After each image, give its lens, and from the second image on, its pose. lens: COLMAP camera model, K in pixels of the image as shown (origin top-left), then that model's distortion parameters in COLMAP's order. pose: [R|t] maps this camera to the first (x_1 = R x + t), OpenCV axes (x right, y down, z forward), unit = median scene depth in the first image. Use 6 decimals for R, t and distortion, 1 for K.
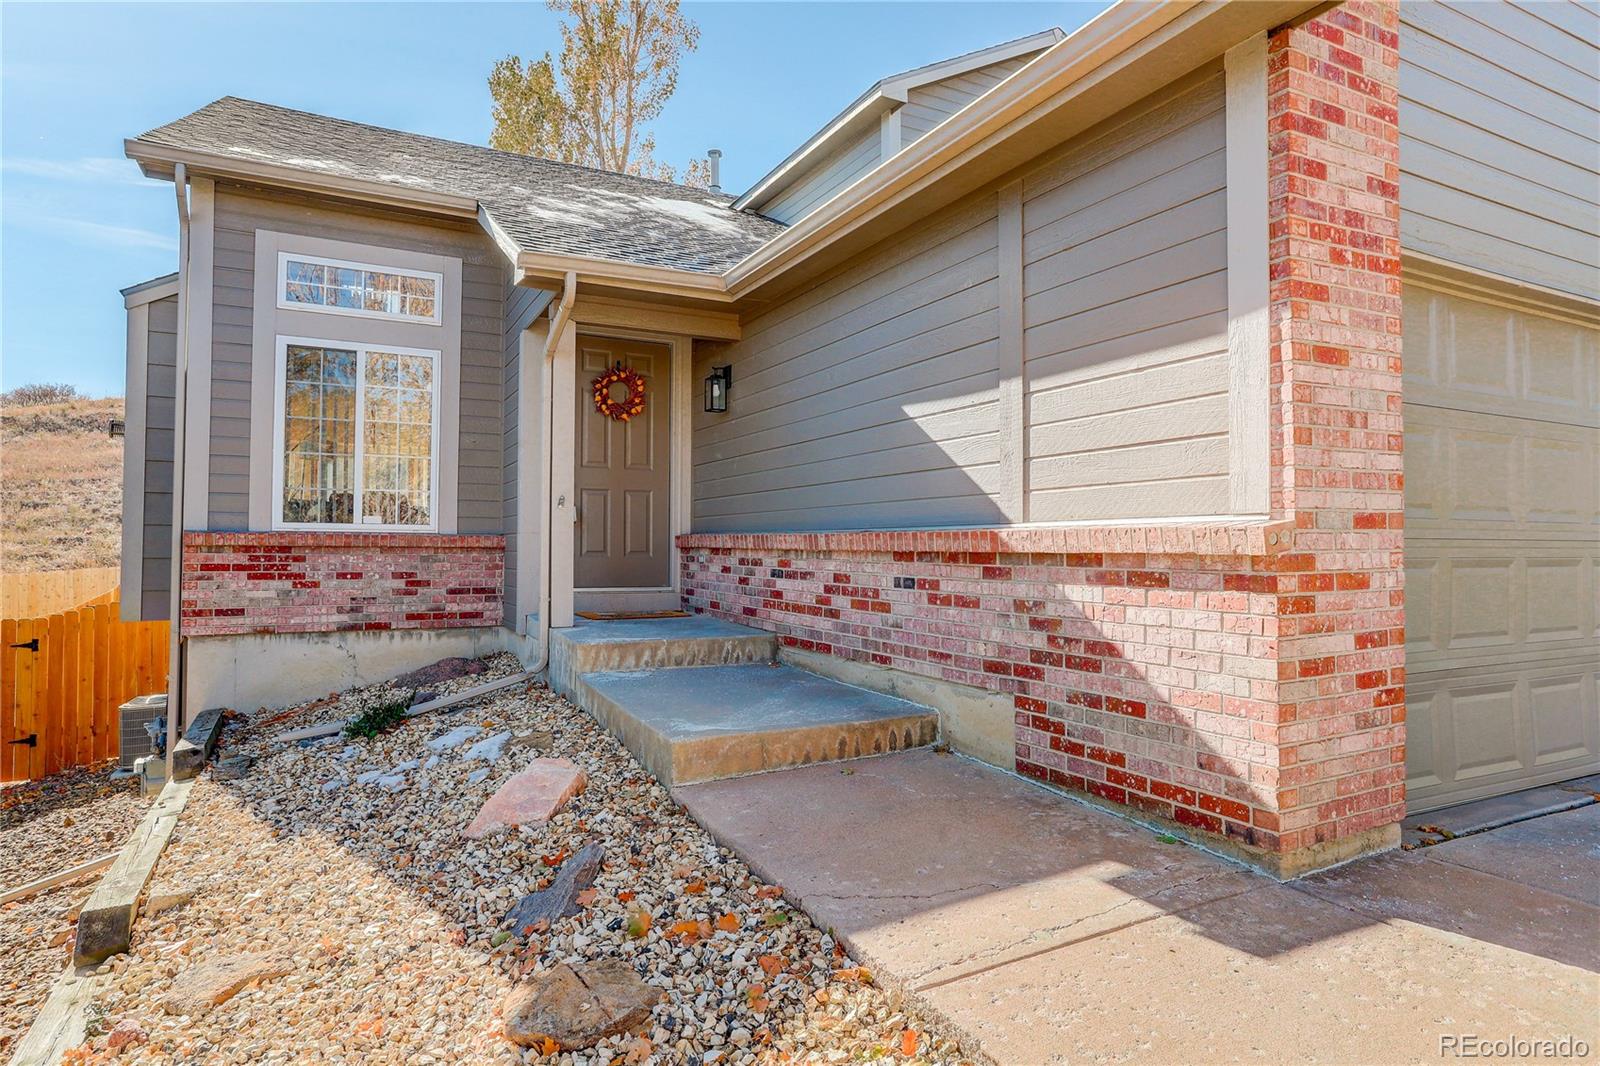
lens RADIAL K [[938.0, 0, 800.0], [0, 938.0, 533.0], [0, 0, 1]] dist [-0.033975, 0.001699]
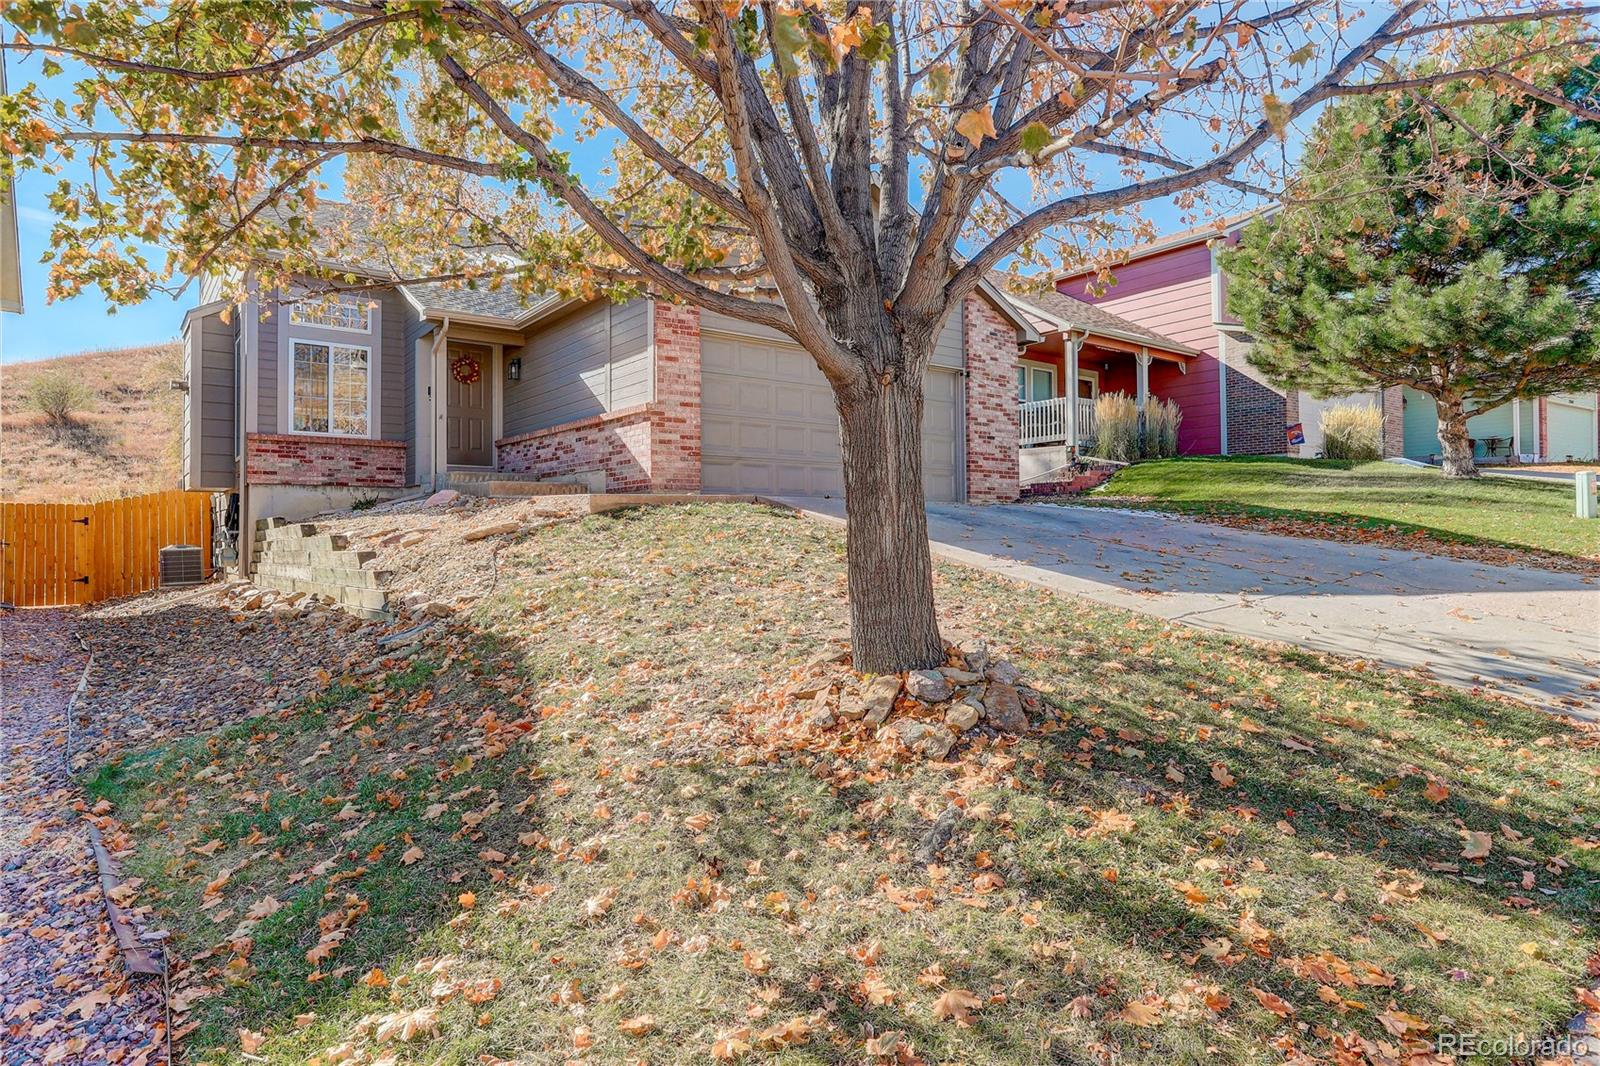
lens RADIAL K [[938.0, 0, 800.0], [0, 938.0, 533.0], [0, 0, 1]] dist [-0.033975, 0.001699]
pose [[0.985858, -0.005983, 0.167478, 0.198493], [0.005208, 0.999974, 0.005066, 0.215952], [-0.167504, -0.004122, 0.985863, -1.230561]]
